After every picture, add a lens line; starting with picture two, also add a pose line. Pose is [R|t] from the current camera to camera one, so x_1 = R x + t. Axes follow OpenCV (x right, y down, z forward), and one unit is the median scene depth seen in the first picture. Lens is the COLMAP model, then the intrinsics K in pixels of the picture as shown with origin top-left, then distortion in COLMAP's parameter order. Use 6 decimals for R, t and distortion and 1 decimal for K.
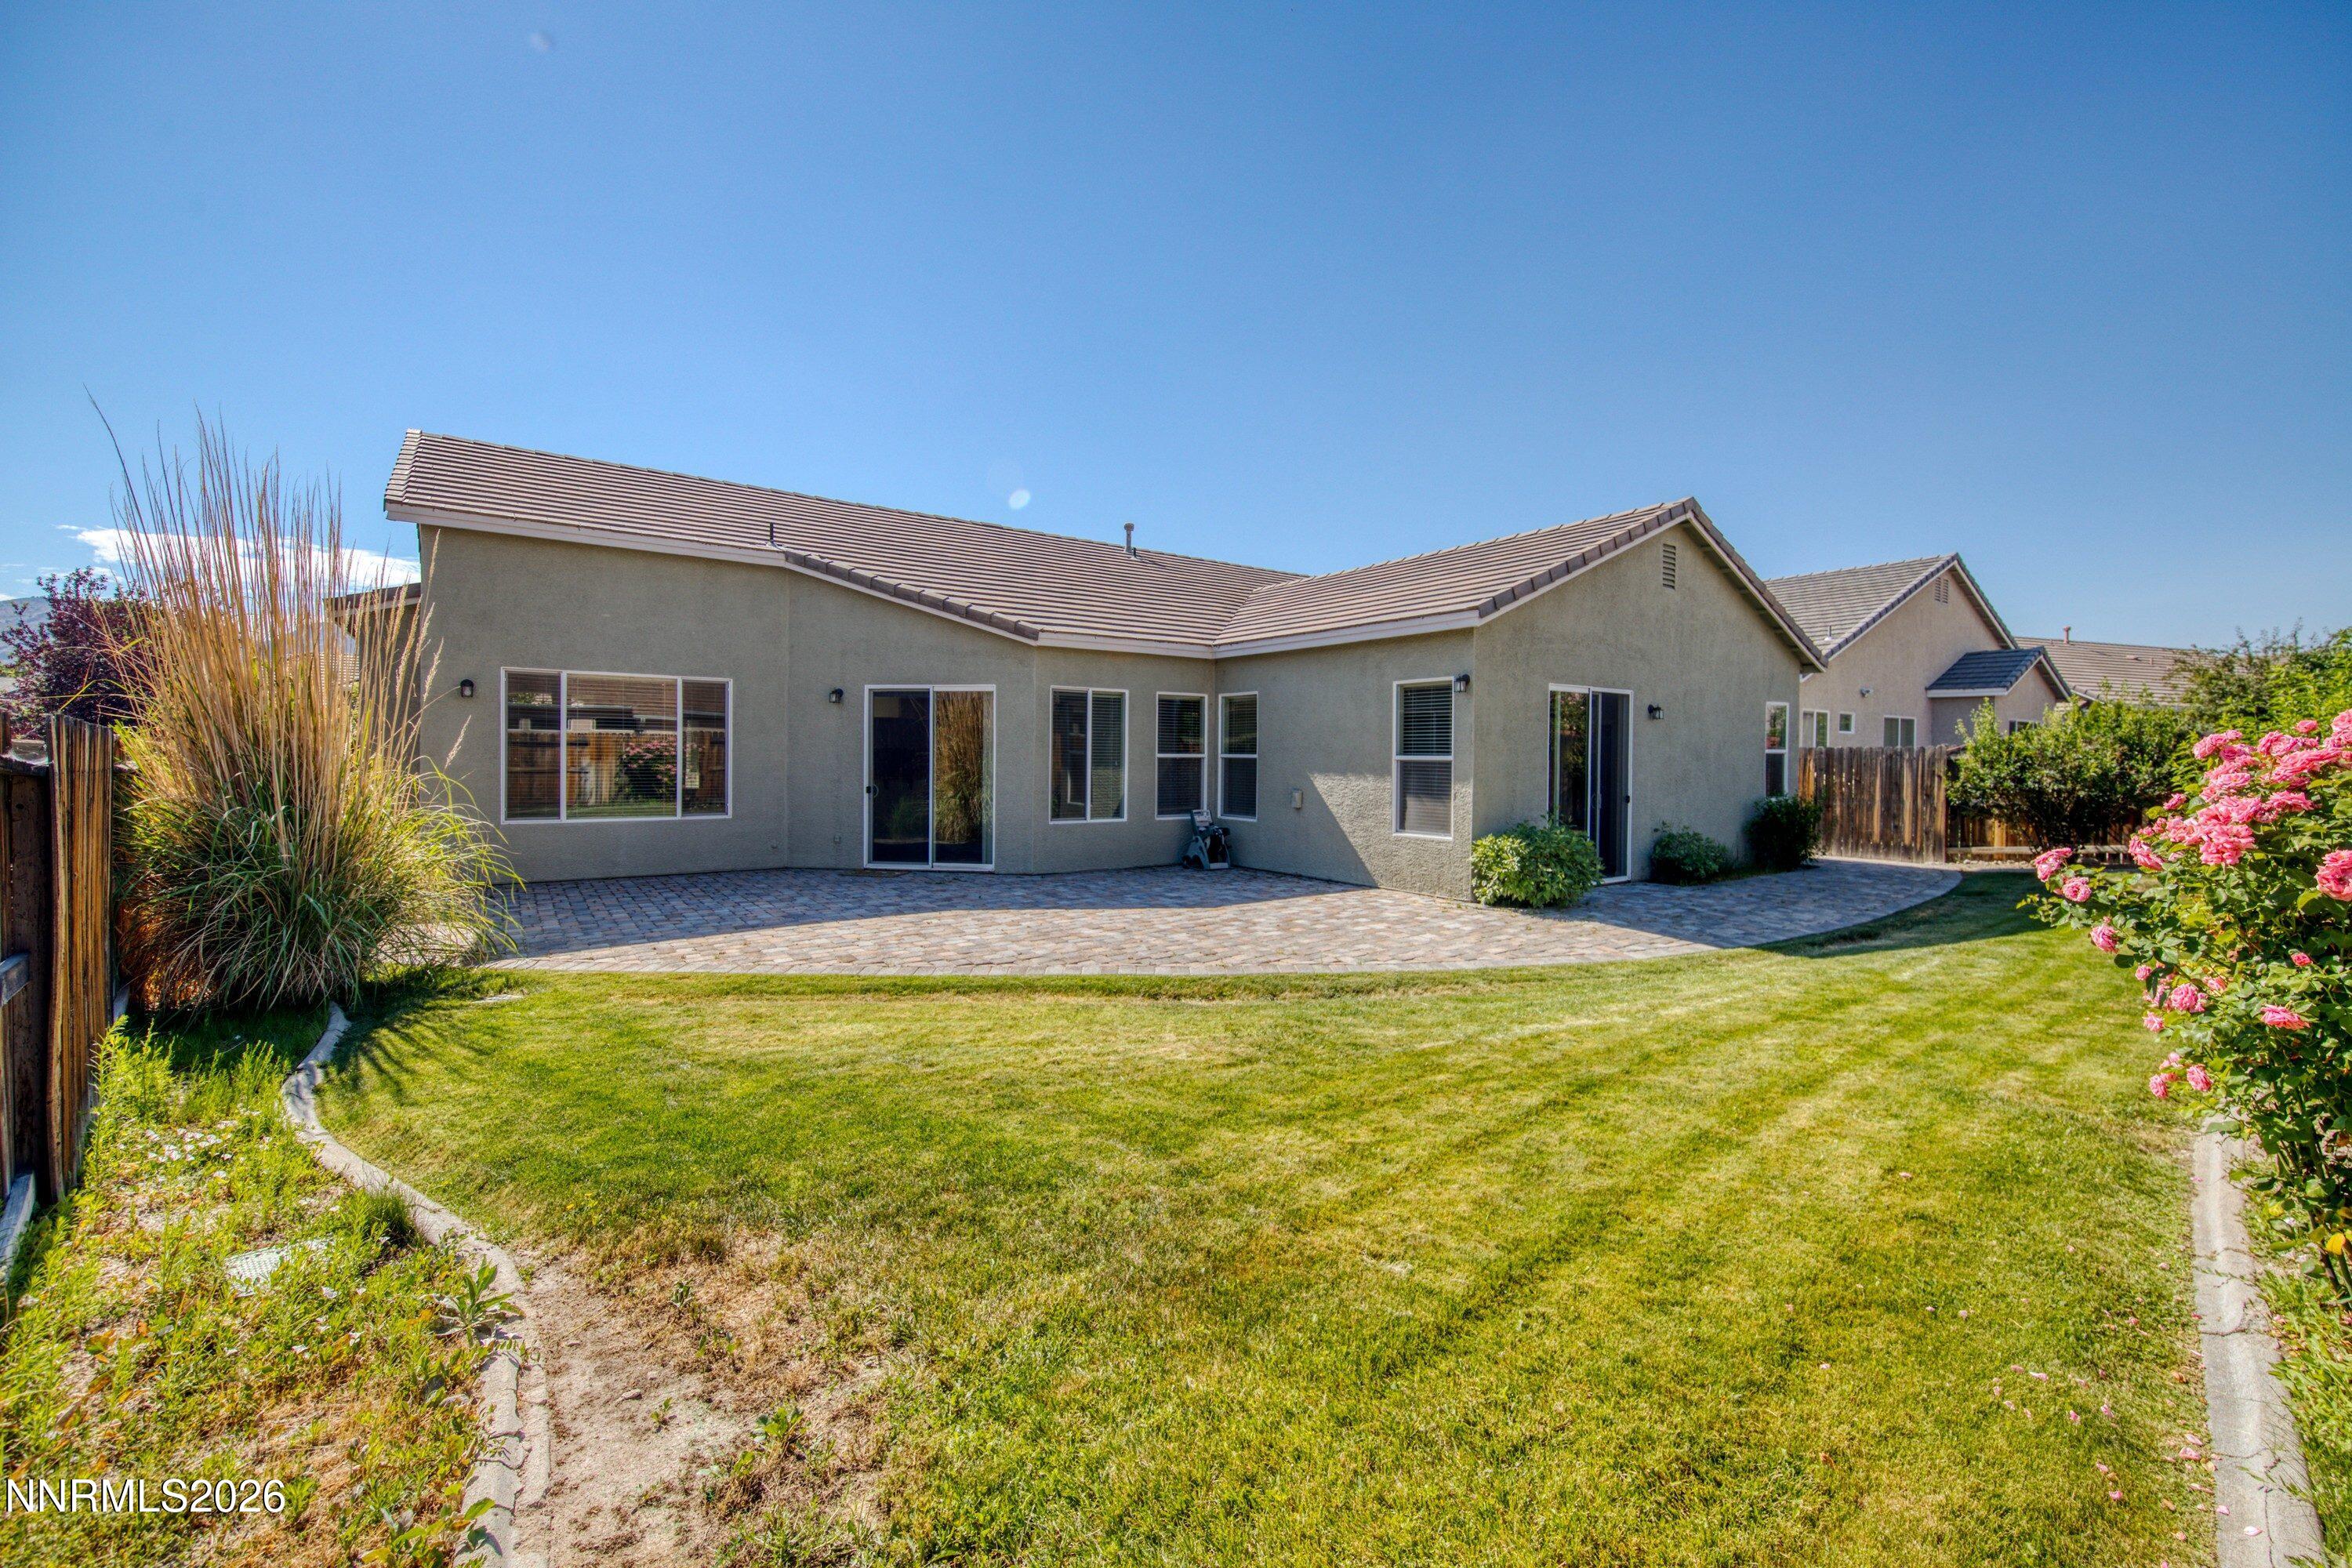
lens RADIAL K [[1028.0, 0, 1175.2], [0, 1028.0, 781.0], [0, 0, 1]] dist [-0.003572, -0.000471]
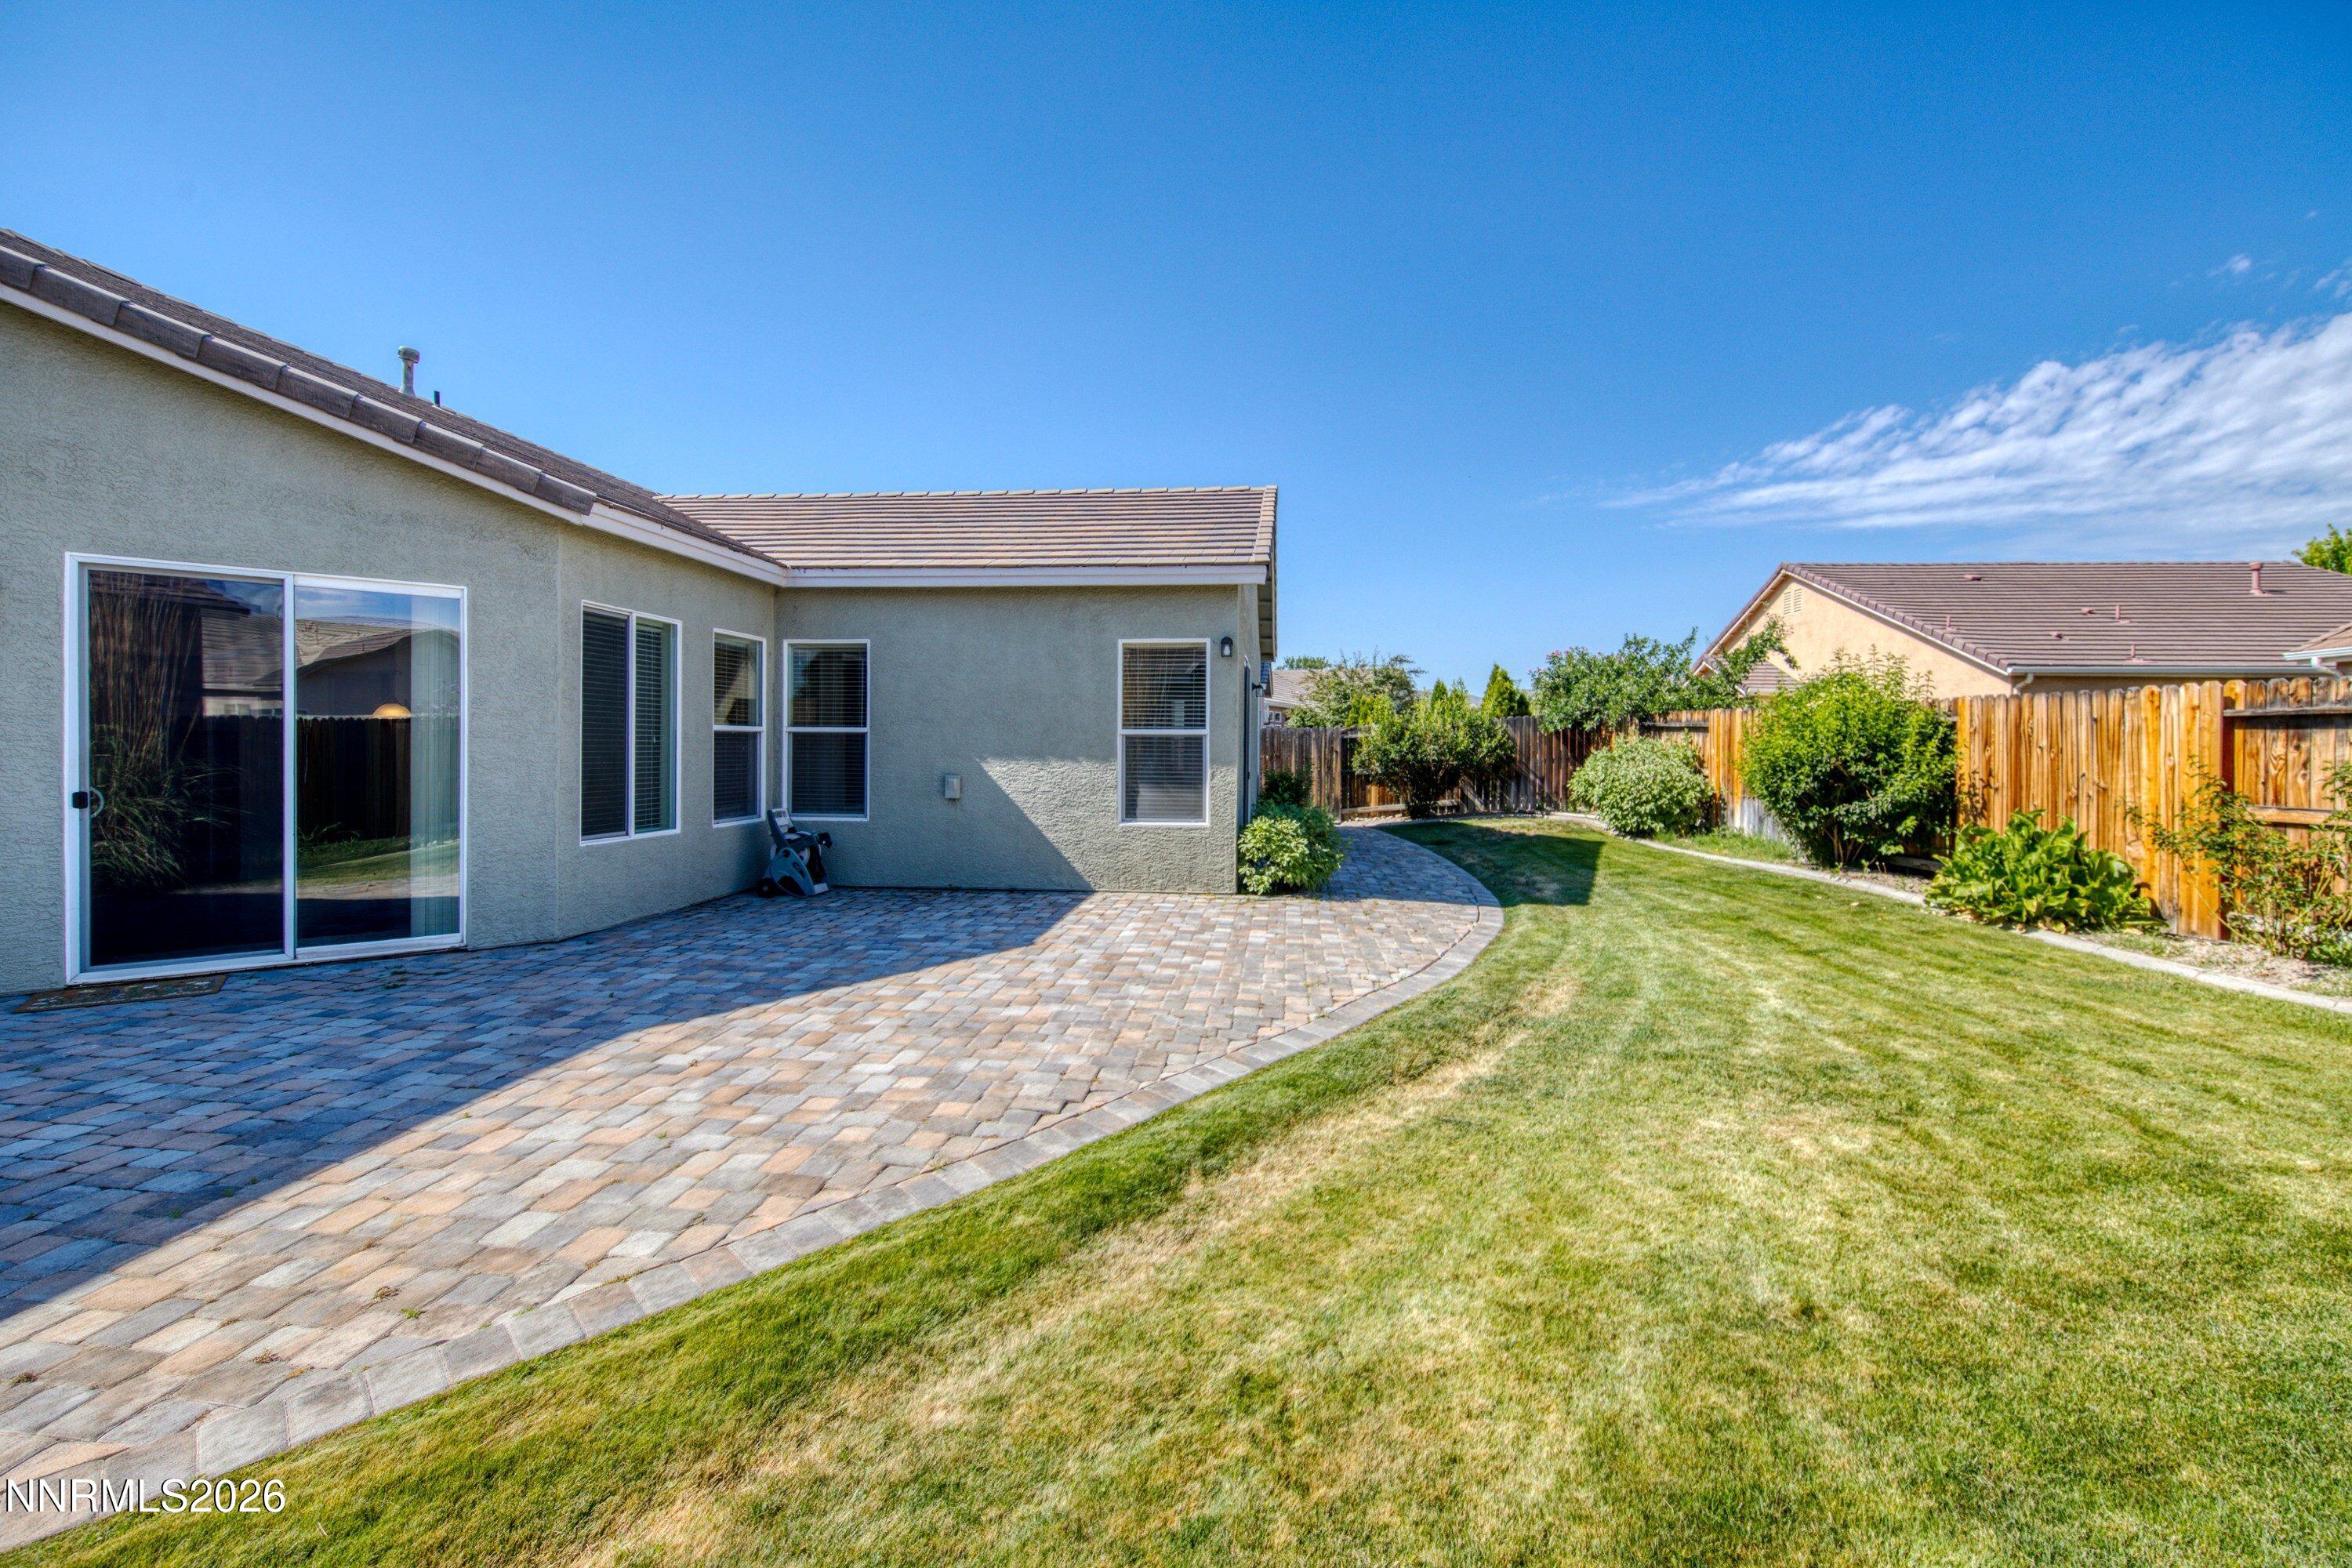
lens RADIAL K [[1028.0, 0, 1180.4], [0, 1028.0, 763.4], [0, 0, 1]] dist [-0.003572, -0.000471]
pose [[0.623229, -0.015428, 0.781887, -0.352924], [0.015686, 0.999851, 0.007226, -0.002382], [-0.781882, 0.007761, 0.623378, 0.390946]]
